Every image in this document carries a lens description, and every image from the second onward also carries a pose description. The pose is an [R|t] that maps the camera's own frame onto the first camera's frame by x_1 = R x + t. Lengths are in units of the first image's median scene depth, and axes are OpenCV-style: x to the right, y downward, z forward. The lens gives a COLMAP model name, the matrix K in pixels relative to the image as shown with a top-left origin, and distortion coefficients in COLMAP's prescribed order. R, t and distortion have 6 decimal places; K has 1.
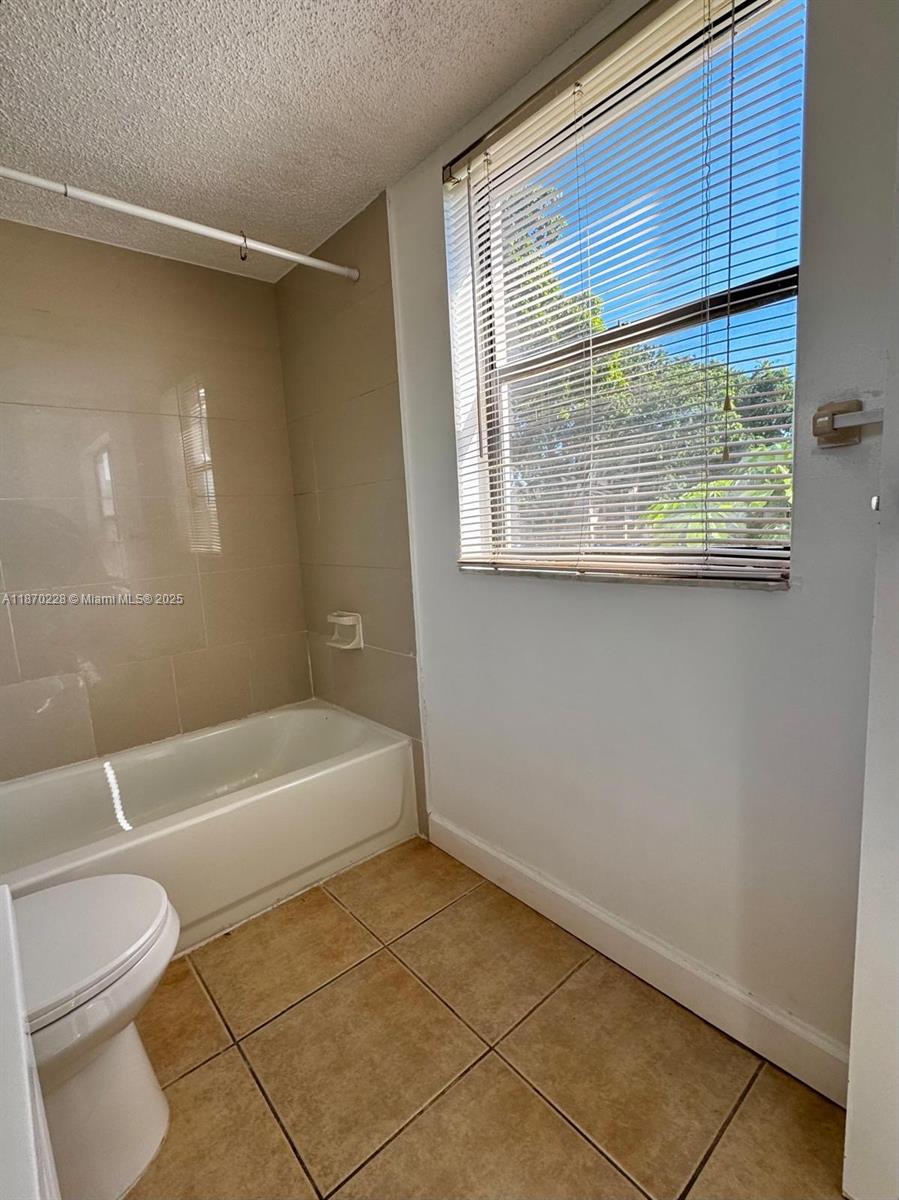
lens RADIAL K [[562.3, 0, 450.2], [0, 562.3, 601.4], [0, 0, 1]] dist [0.002214, 0.000343]
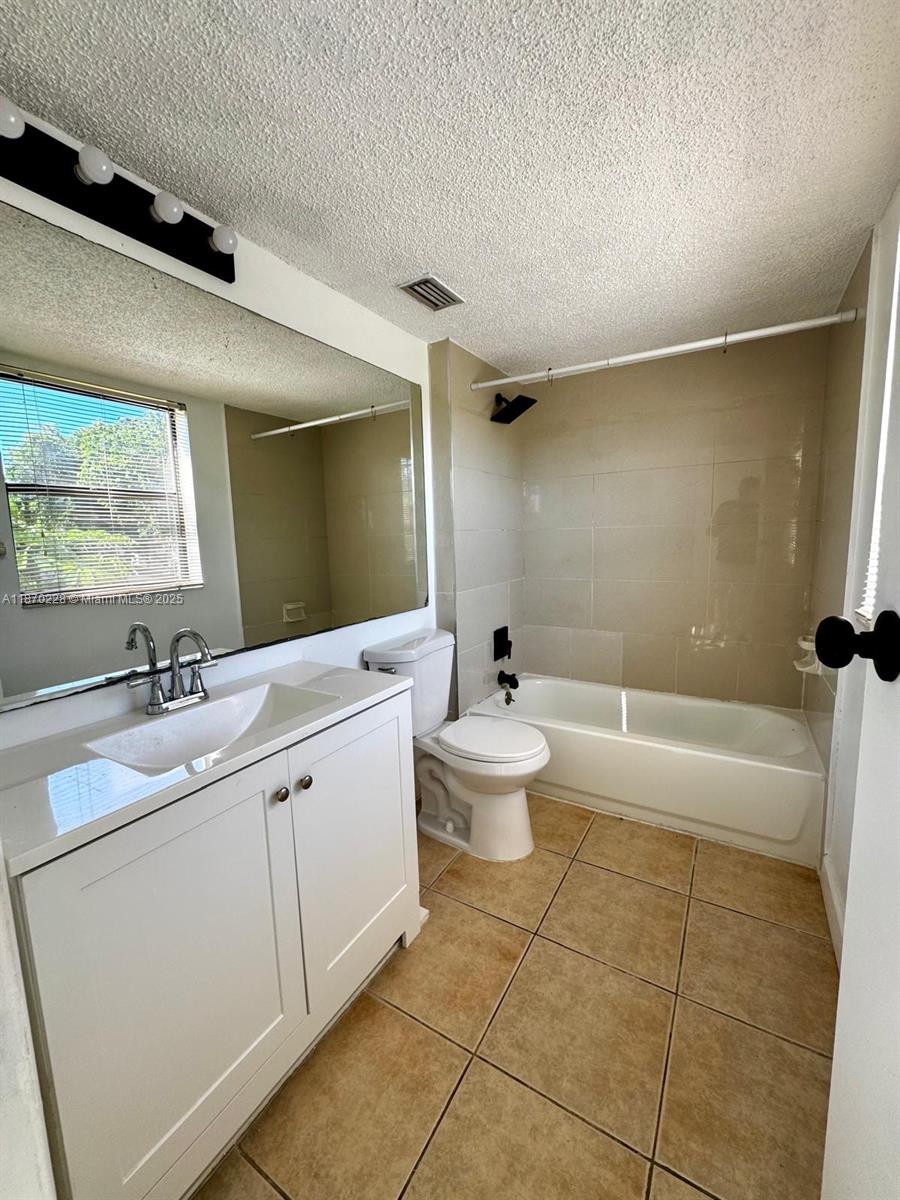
lens RADIAL K [[485.2, 0, 450.2], [0, 485.2, 601.6], [0, 0, 1]] dist [-0.006599, 0.000005]
pose [[0.307028, 0.173943, -0.935669, 0.579546], [-0.128891, 0.981697, 0.140206, -0.113907], [0.942932, 0.077552, 0.323829, 0.080611]]
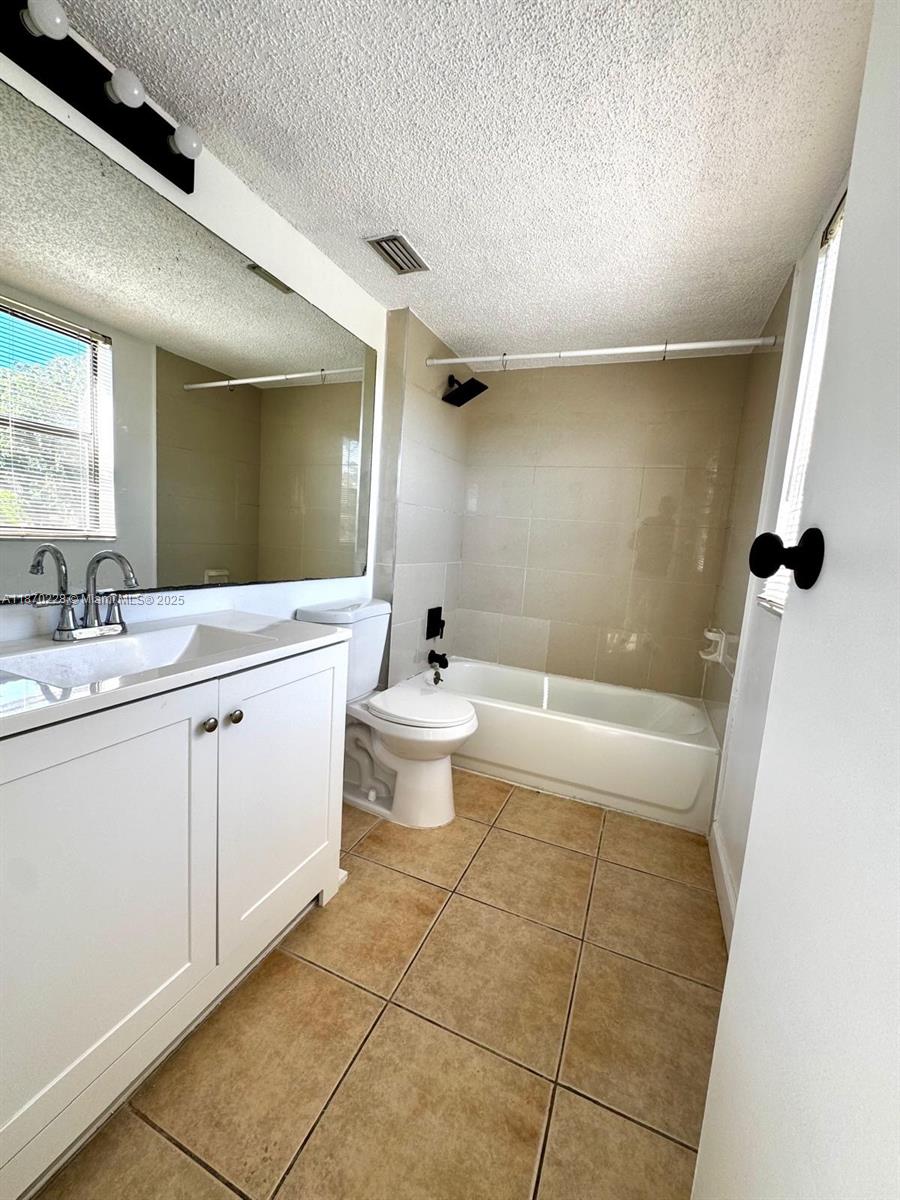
lens RADIAL K [[485.2, 0, 452.7], [0, 485.2, 603.6], [0, 0, 1]] dist [-0.006599, 0.000005]
pose [[0.434920, 0.202176, -0.877479, 0.587910], [-0.225036, 0.967952, 0.111483, -0.028820], [0.871896, 0.148978, 0.466478, 0.058293]]
